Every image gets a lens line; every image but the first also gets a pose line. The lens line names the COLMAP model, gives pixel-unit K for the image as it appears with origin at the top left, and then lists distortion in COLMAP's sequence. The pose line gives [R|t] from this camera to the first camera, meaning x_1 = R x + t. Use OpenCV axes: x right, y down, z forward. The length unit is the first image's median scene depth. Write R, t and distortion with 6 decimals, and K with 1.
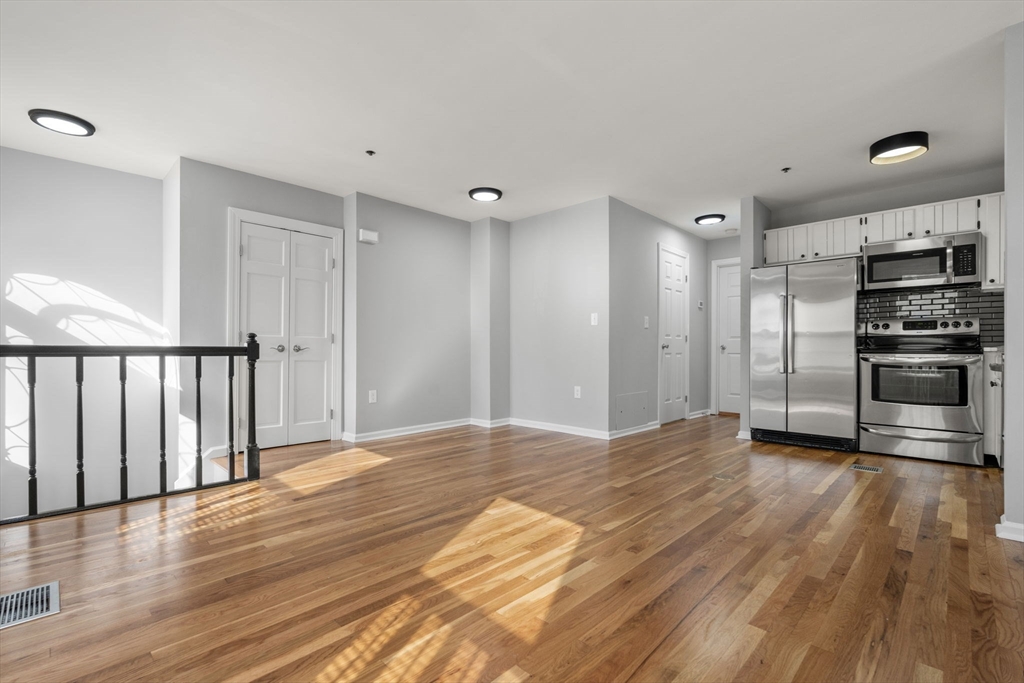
lens RADIAL K [[457.4, 0, 510.9], [0, 457.4, 348.2], [0, 0, 1]] dist [-0.007118, 0.000273]
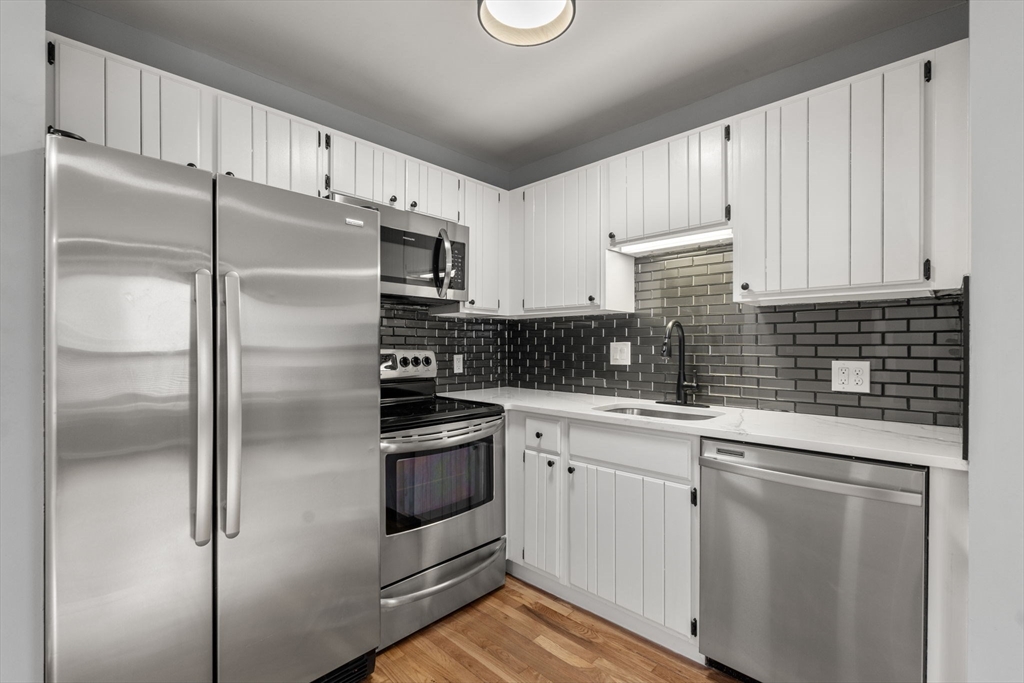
lens RADIAL K [[457.4, 0, 521.0], [0, 457.4, 347.1], [0, 0, 1]] dist [-0.007118, 0.000273]
pose [[0.001957, -0.002911, 0.999994, 0.317133], [-0.004504, 0.999986, 0.002920, -0.072666], [-0.999988, -0.004510, 0.001944, 0.819964]]
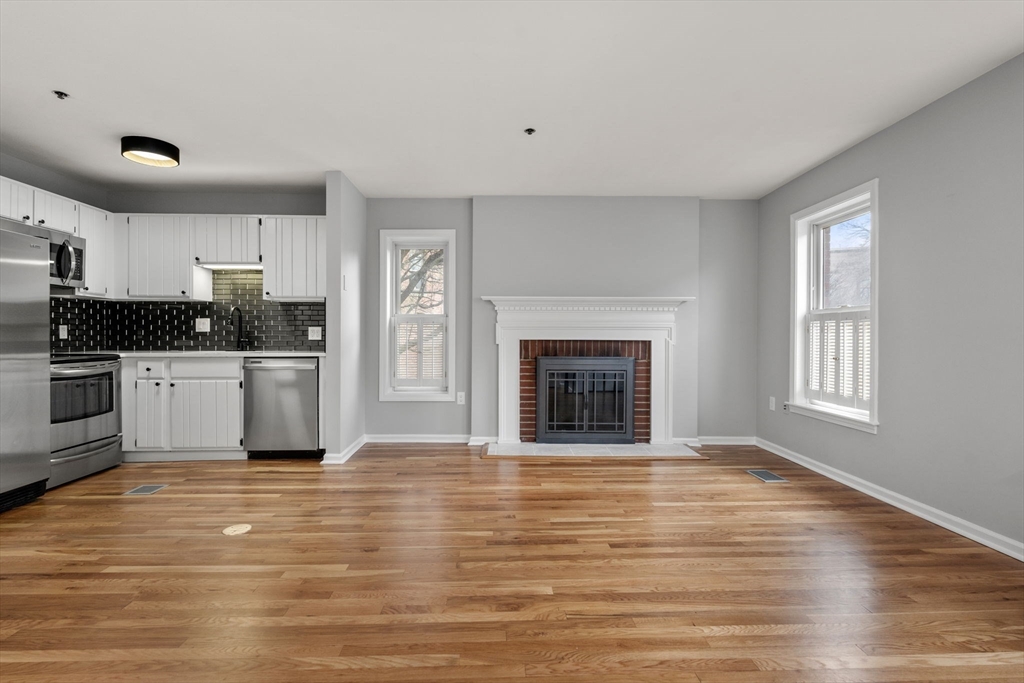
lens RADIAL K [[457.4, 0, 508.1], [0, 457.4, 338.4], [0, 0, 1]] dist [-0.007118, 0.000273]
pose [[-0.719284, -0.005468, 0.694695, -0.313743], [-0.004664, 0.999984, 0.003042, -0.037765], [-0.694701, -0.001052, -0.719298, 0.956809]]
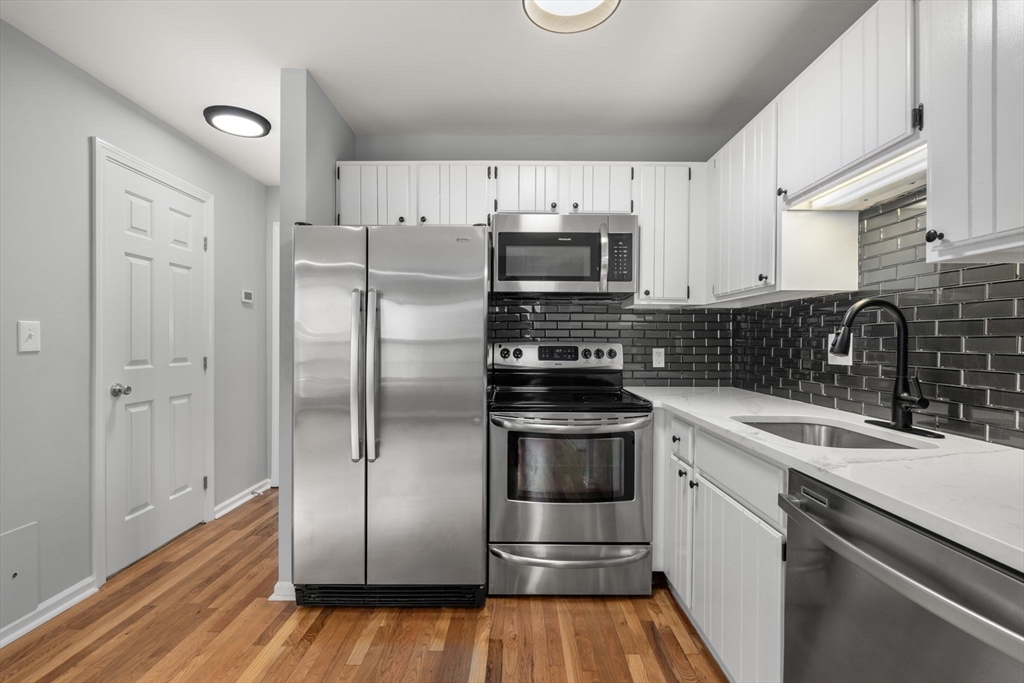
lens RADIAL K [[457.4, 0, 507.3], [0, 457.4, 344.4], [0, 0, 1]] dist [-0.007118, 0.000273]
pose [[0.729855, -0.001836, 0.683599, 0.403000], [-0.007490, 0.999915, 0.010682, -0.069654], [-0.683561, -0.012916, 0.729779, 0.577858]]
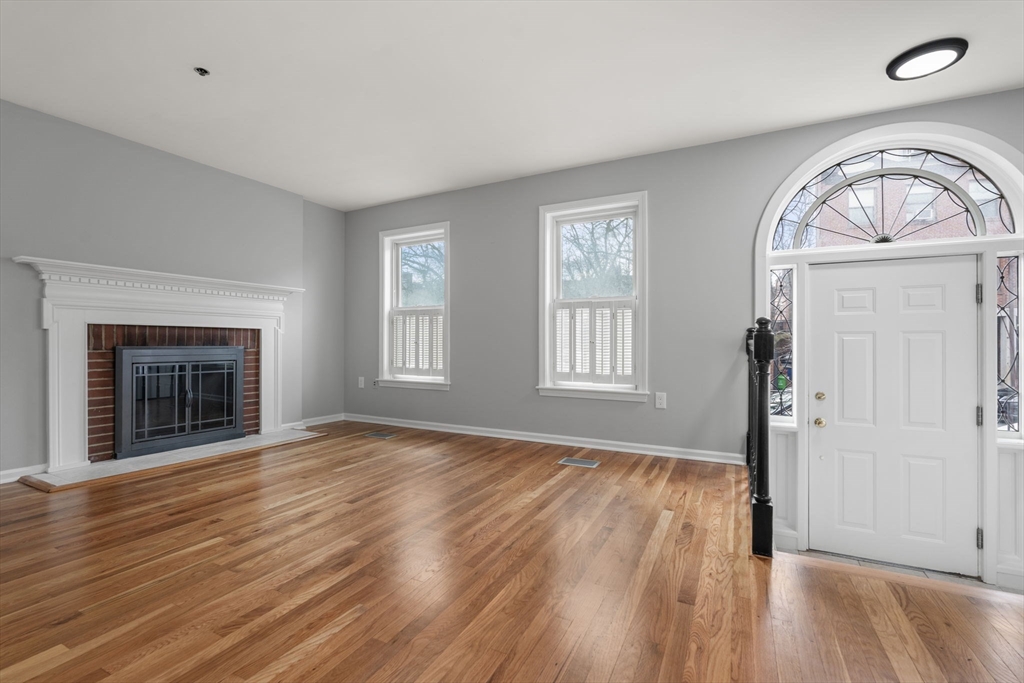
lens RADIAL K [[457.4, 0, 497.5], [0, 457.4, 342.4], [0, 0, 1]] dist [-0.007118, 0.000273]
pose [[-0.959532, -0.005859, -0.281540, -0.038329], [-0.005287, 0.999982, -0.002792, -0.000019], [0.281551, -0.001190, -0.959545, 1.115247]]
